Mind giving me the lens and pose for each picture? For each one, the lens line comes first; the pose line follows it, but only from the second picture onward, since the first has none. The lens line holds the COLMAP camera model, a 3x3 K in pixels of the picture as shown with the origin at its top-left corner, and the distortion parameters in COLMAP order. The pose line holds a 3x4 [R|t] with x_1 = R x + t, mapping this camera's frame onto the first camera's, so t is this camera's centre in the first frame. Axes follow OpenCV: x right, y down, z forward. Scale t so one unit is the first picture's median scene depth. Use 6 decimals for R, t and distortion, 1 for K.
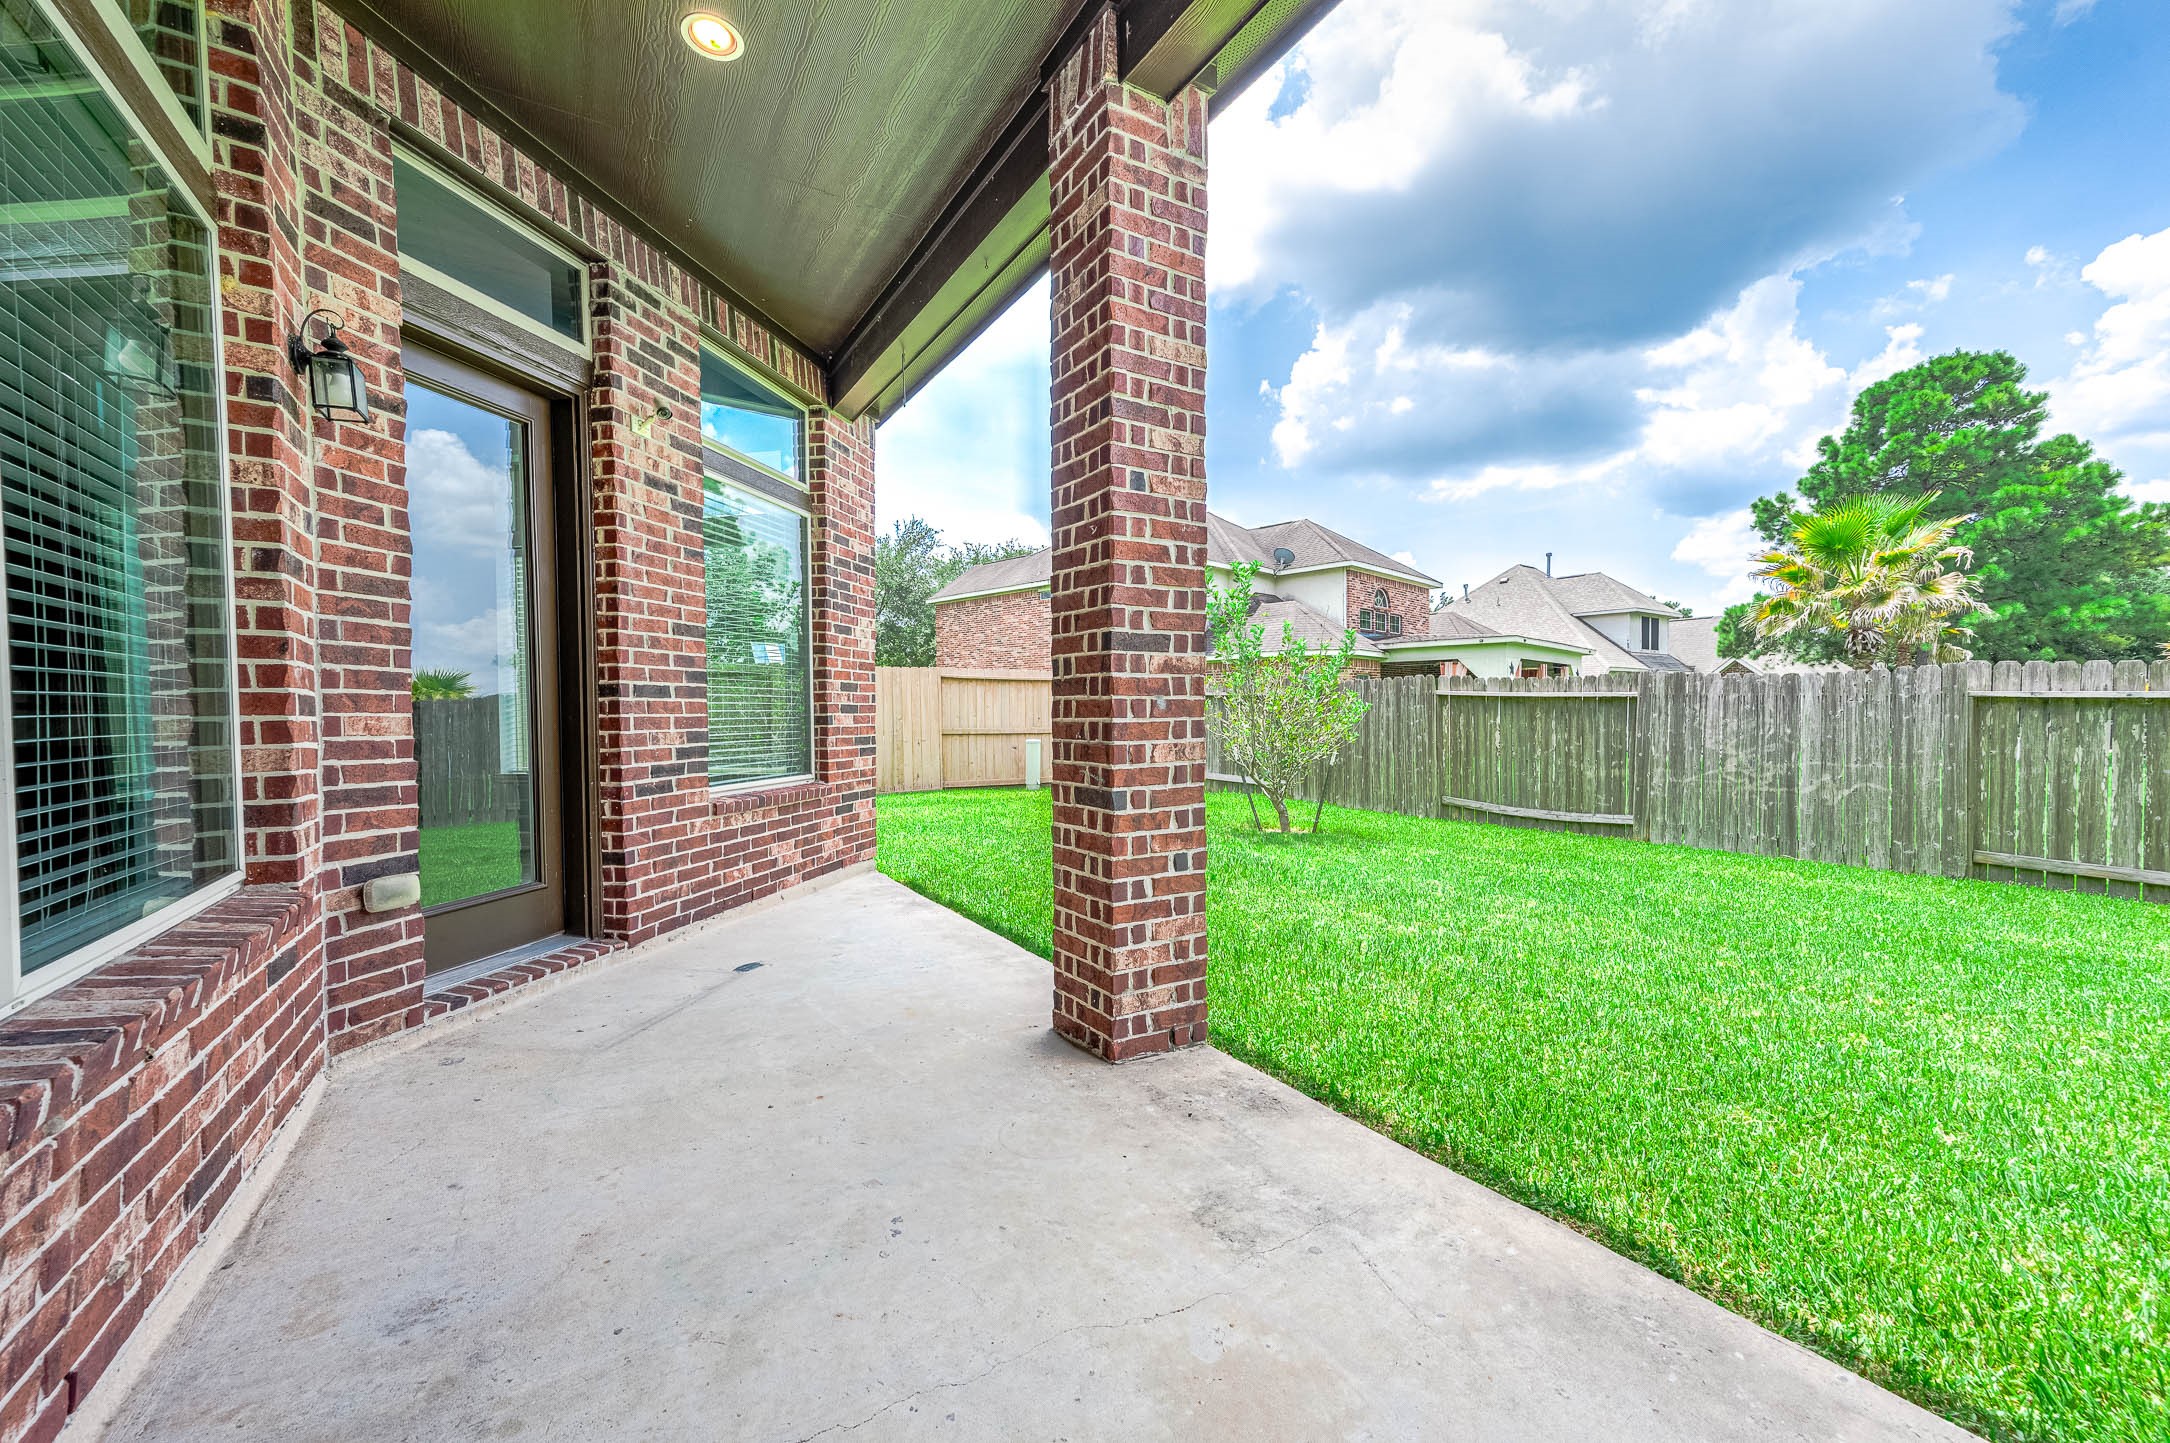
lens RADIAL K [[848.6, 0, 1088.2], [0, 848.6, 715.2], [0, 0, 1]] dist [0.013372, 0.000190]
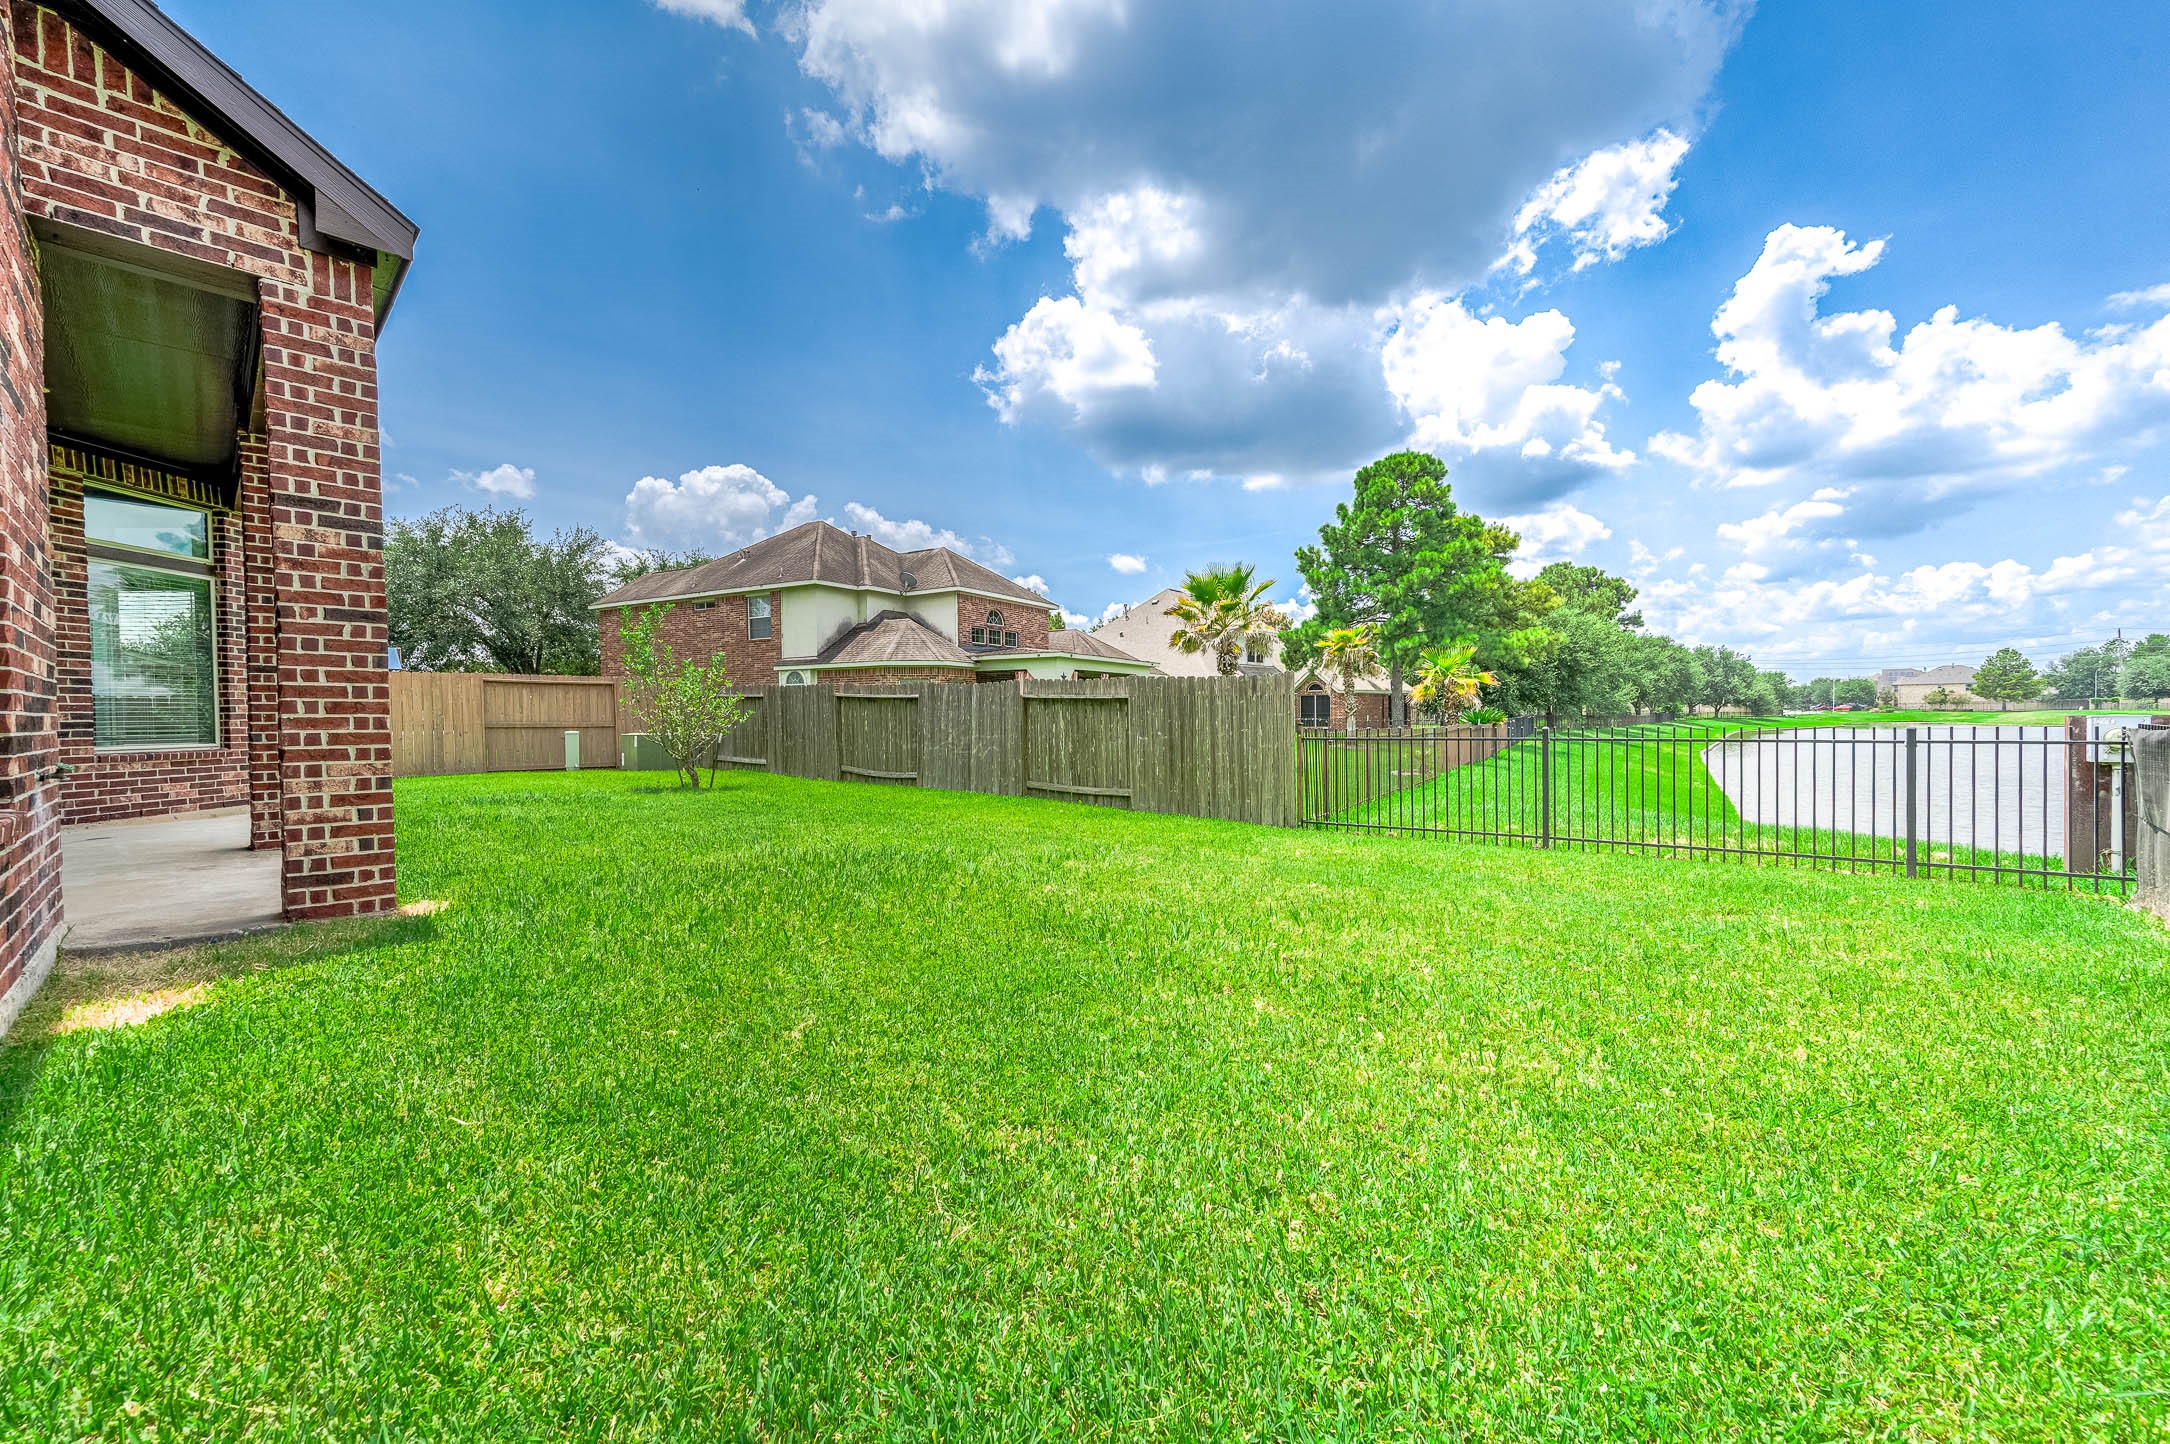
lens RADIAL K [[848.6, 0, 1088.2], [0, 848.6, 715.7], [0, 0, 1]] dist [0.013372, 0.000190]
pose [[0.970704, -0.003091, 0.240259, 0.562416], [0.004232, 0.999982, -0.004231, 0.020647], [-0.240241, 0.005123, 0.970700, -0.609019]]
